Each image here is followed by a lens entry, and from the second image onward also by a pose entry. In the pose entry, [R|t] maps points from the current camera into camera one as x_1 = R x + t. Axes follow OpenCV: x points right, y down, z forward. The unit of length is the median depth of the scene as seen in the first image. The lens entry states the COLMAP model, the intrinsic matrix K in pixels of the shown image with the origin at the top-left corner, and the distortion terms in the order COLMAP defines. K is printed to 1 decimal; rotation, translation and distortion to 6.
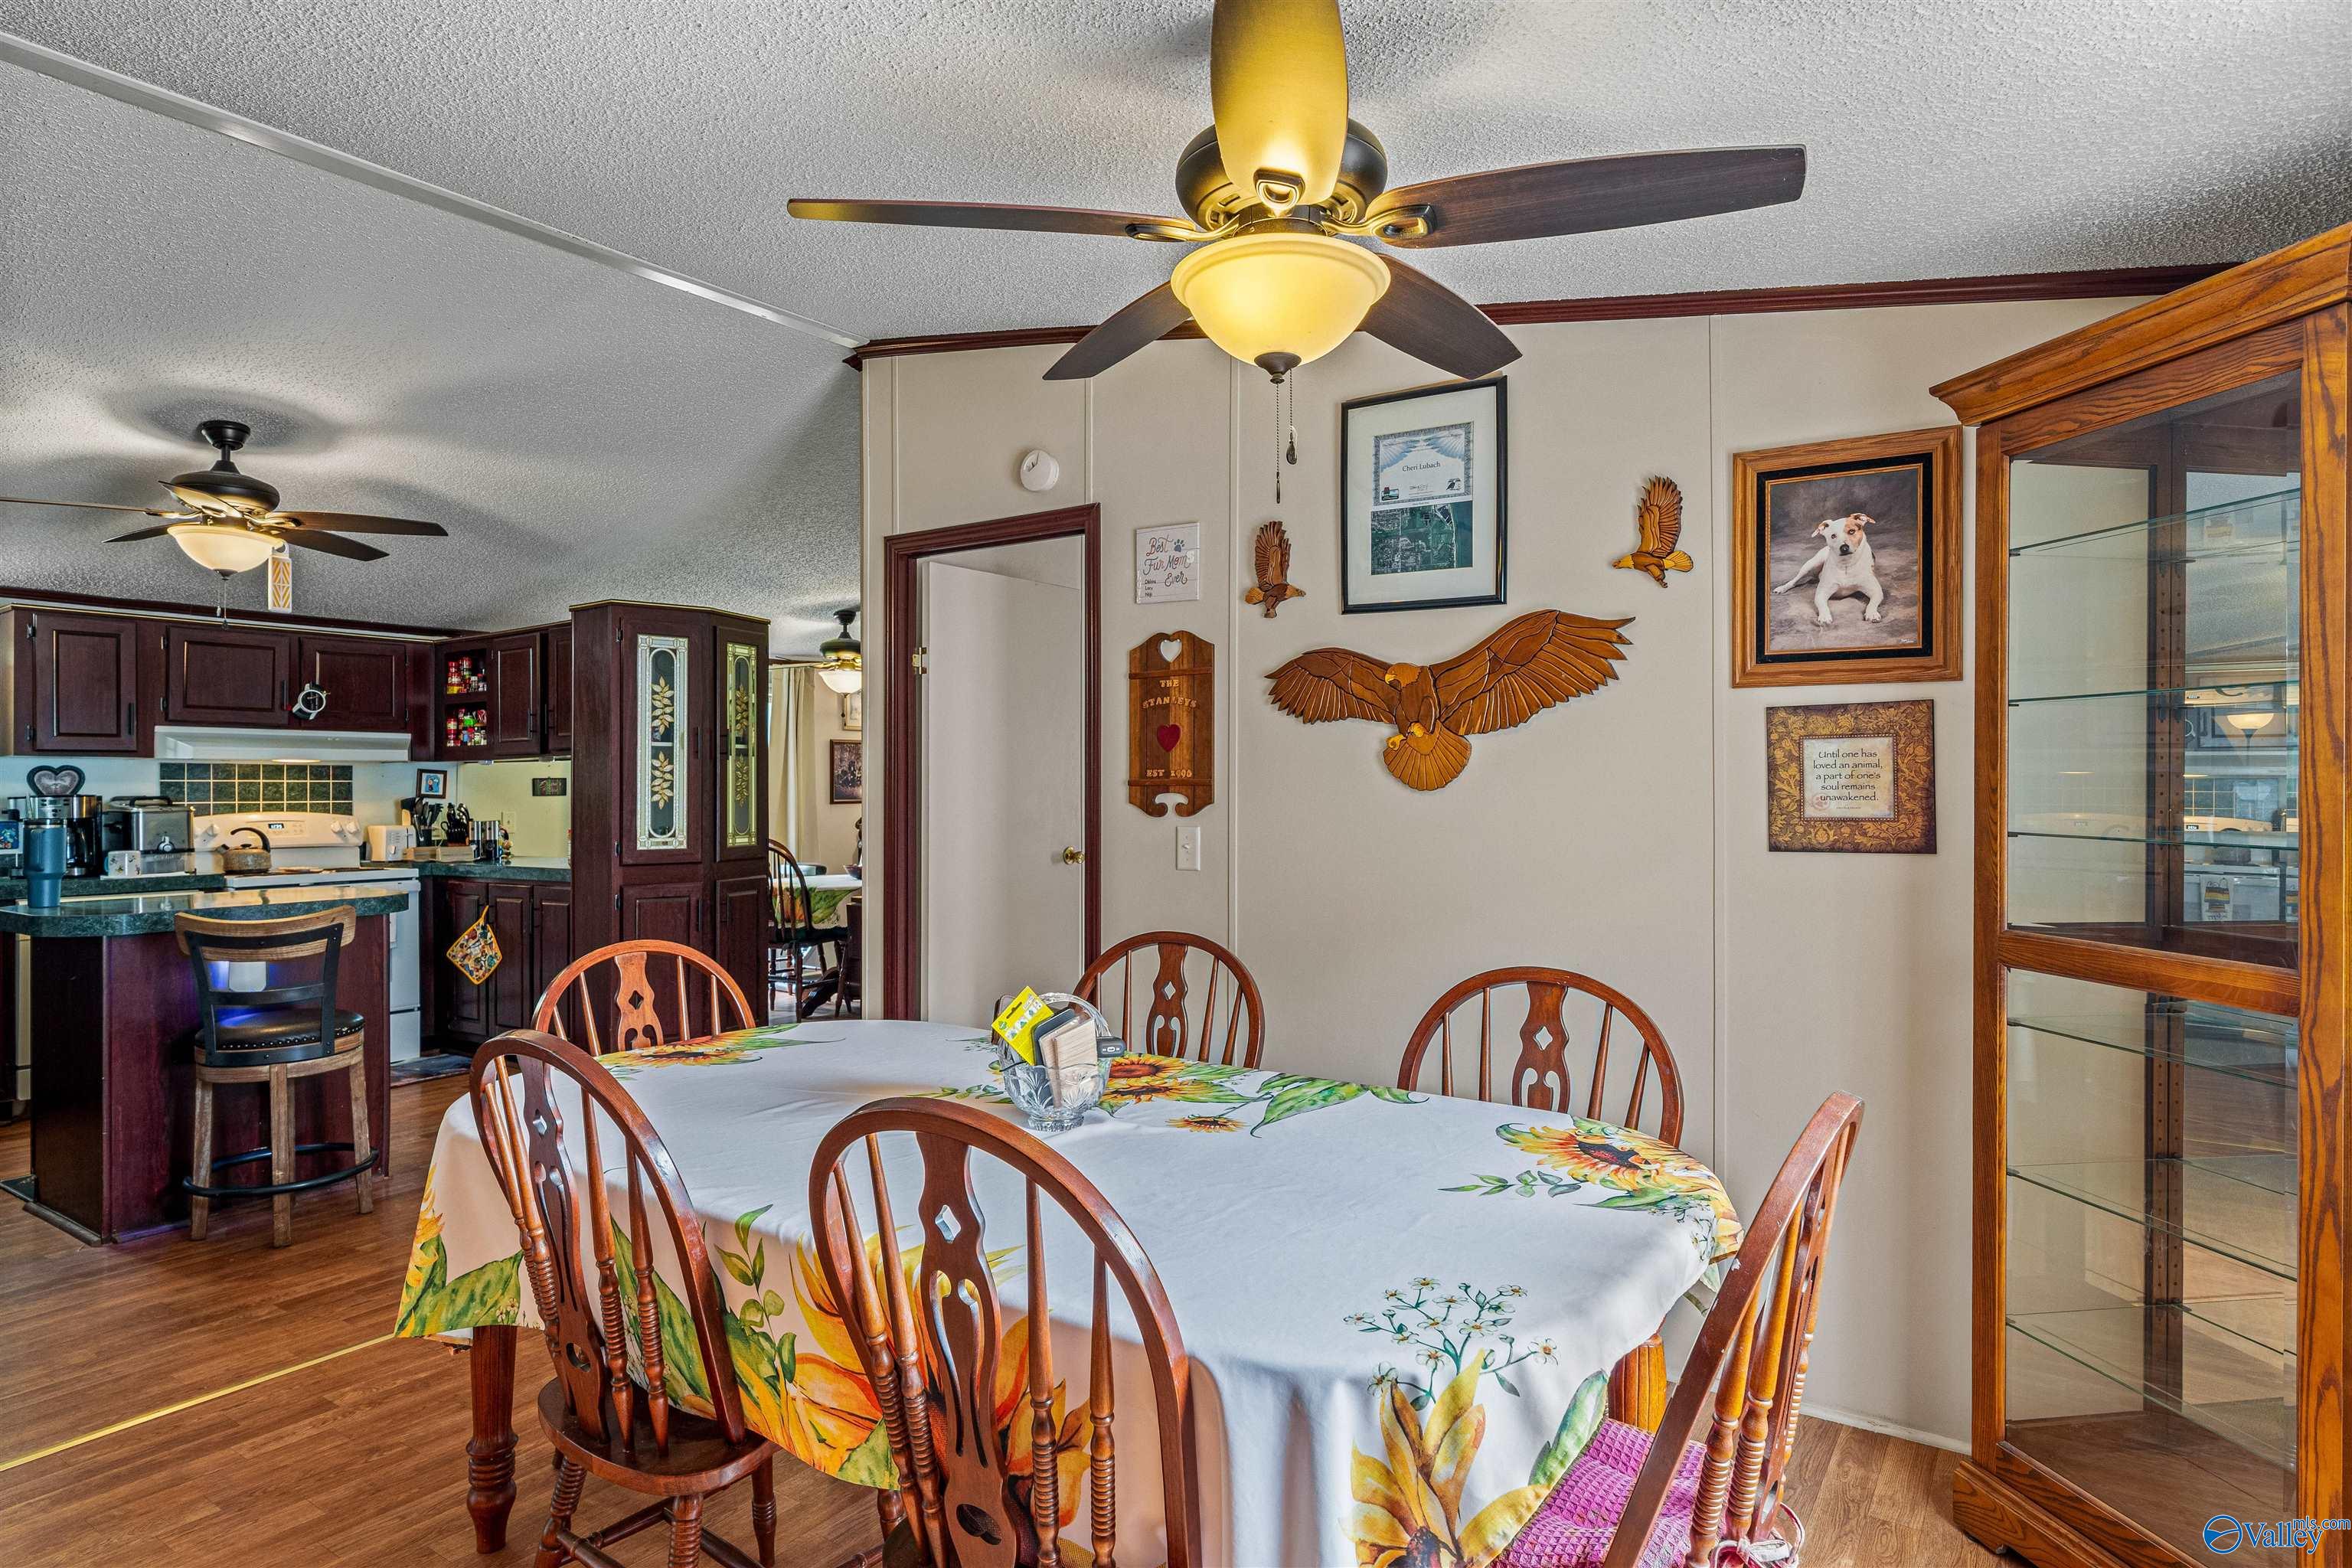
lens RADIAL K [[1310.6, 0, 1169.4], [0, 1310.6, 776.4], [0, 0, 1]] dist [0.002593, 0.000742]
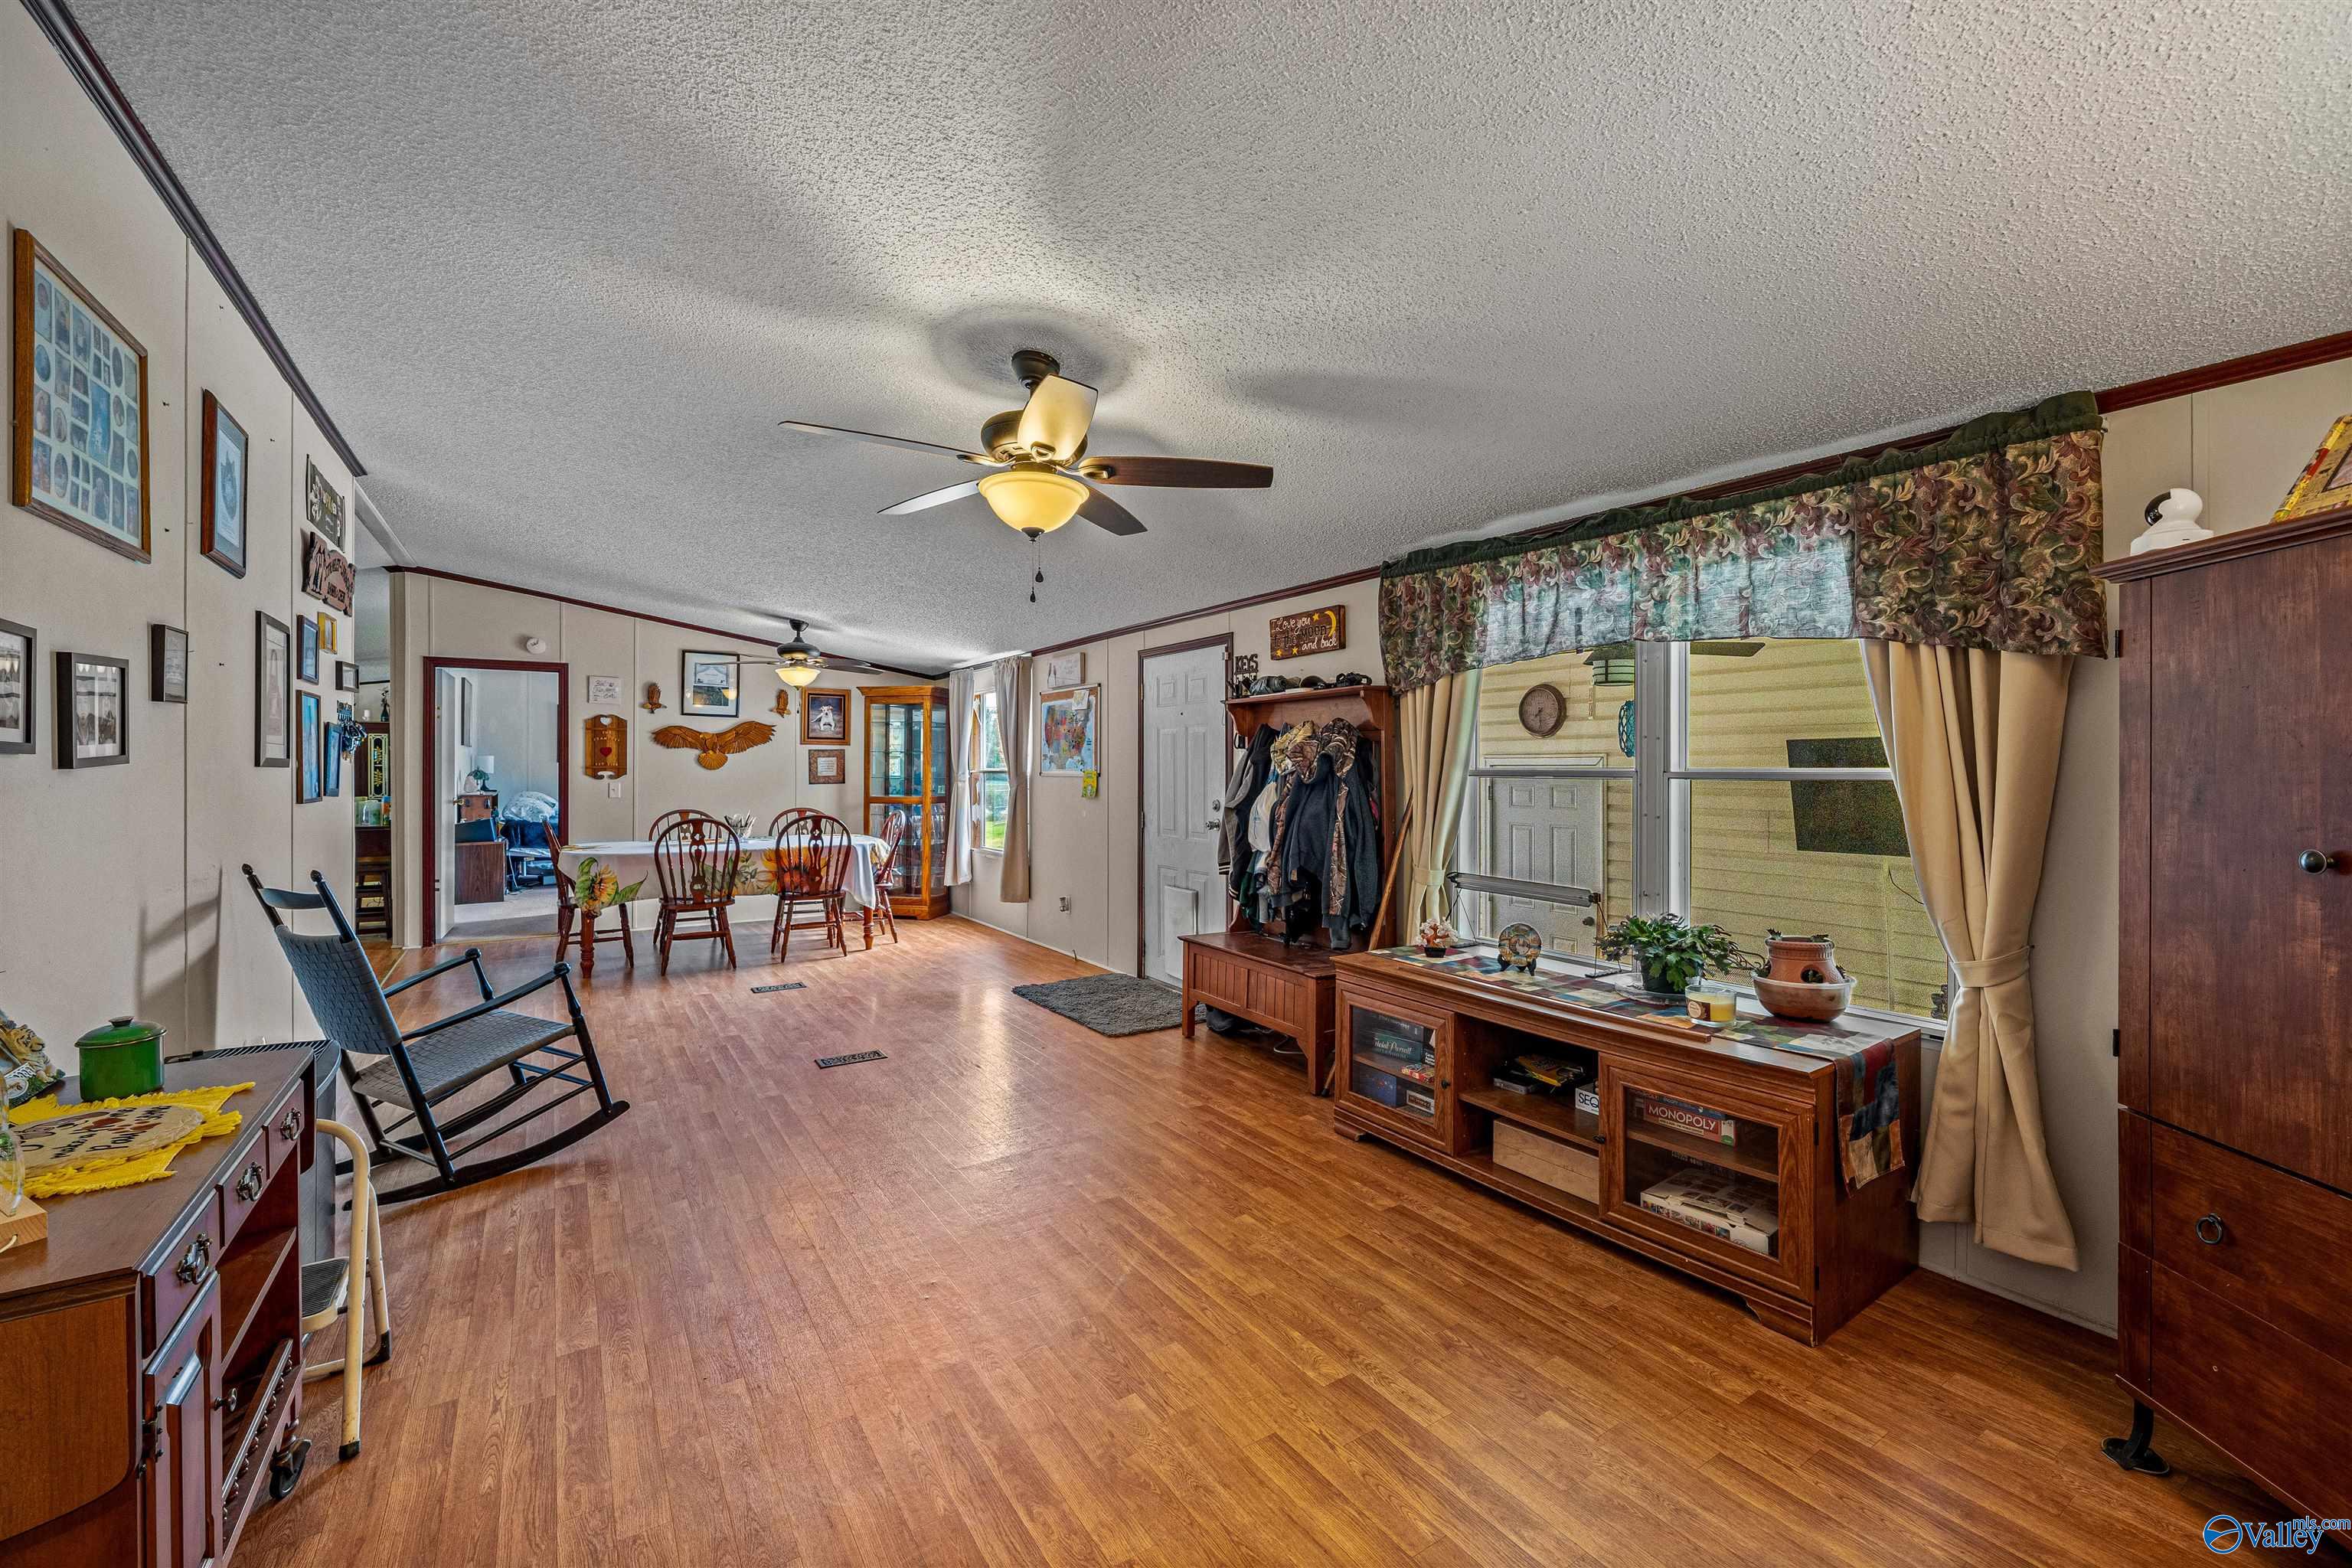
lens RADIAL K [[940.9, 0, 1182.8], [0, 940.9, 767.6], [0, 0, 1]] dist [-0.007691, 0.000171]
pose [[0.367123, 0.002048, 0.930170, -0.840071], [-0.005067, 0.999987, -0.000202, -0.000468], [-0.930159, -0.004639, 0.367129, -0.535145]]
